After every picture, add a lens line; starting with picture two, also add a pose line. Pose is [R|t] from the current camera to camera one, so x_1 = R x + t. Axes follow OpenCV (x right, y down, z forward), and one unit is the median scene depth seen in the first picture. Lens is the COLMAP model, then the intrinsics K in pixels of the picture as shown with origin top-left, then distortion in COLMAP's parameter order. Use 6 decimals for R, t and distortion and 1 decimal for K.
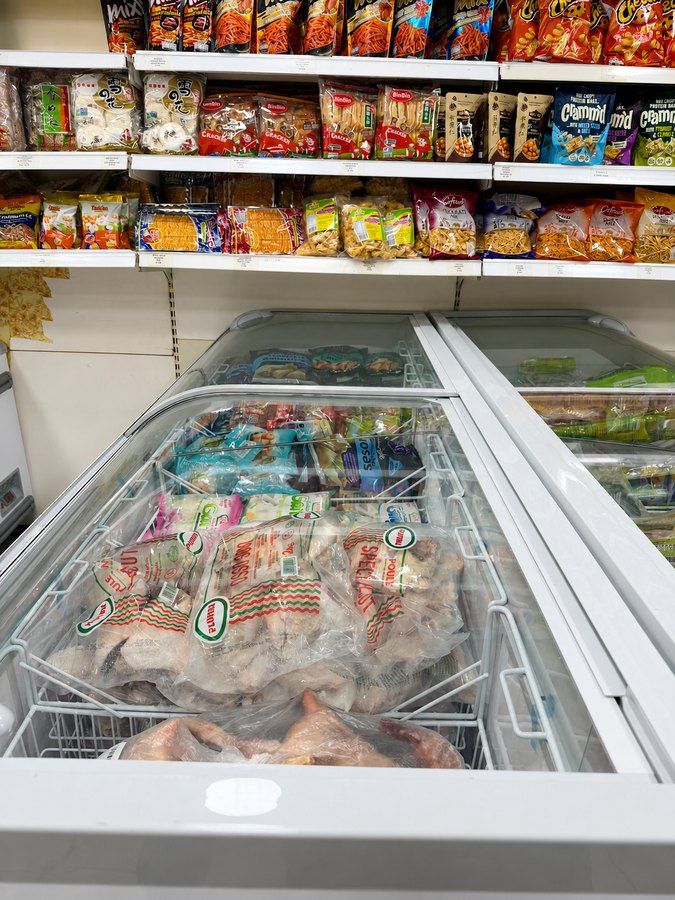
lens RADIAL K [[629.3, 0, 337.5], [0, 629.3, 450.0], [0, 0, 1]] dist [-0.031735, -0.001640]
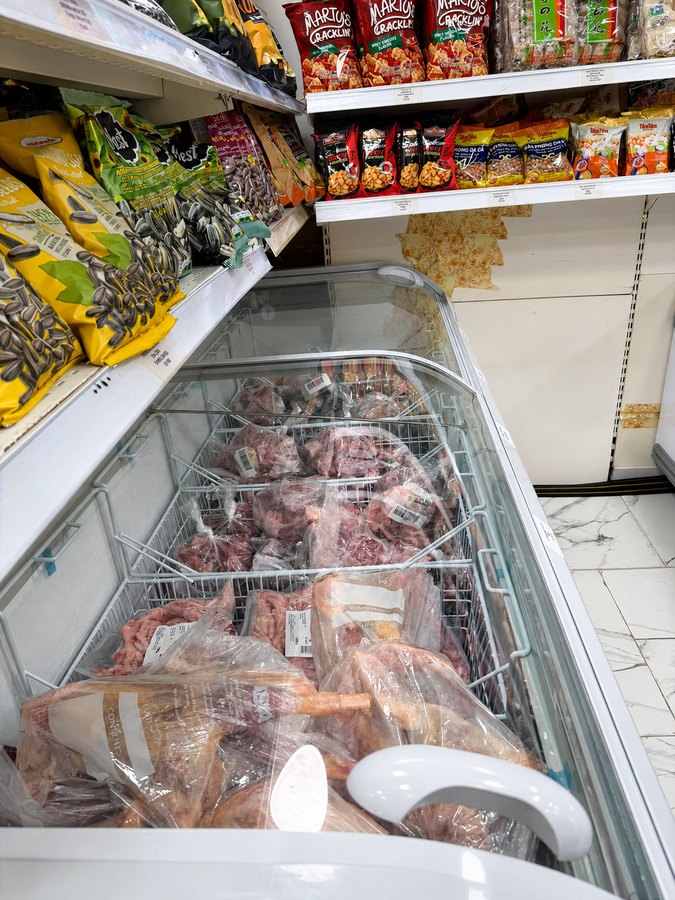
lens RADIAL K [[629.3, 0, 337.5], [0, 629.3, 450.0], [0, 0, 1]] dist [-0.031735, -0.001640]
pose [[0.993373, -0.068178, -0.092533, -0.651576], [0.075385, 0.994195, 0.076767, -0.028247], [0.086762, -0.083234, 0.992746, 0.047601]]
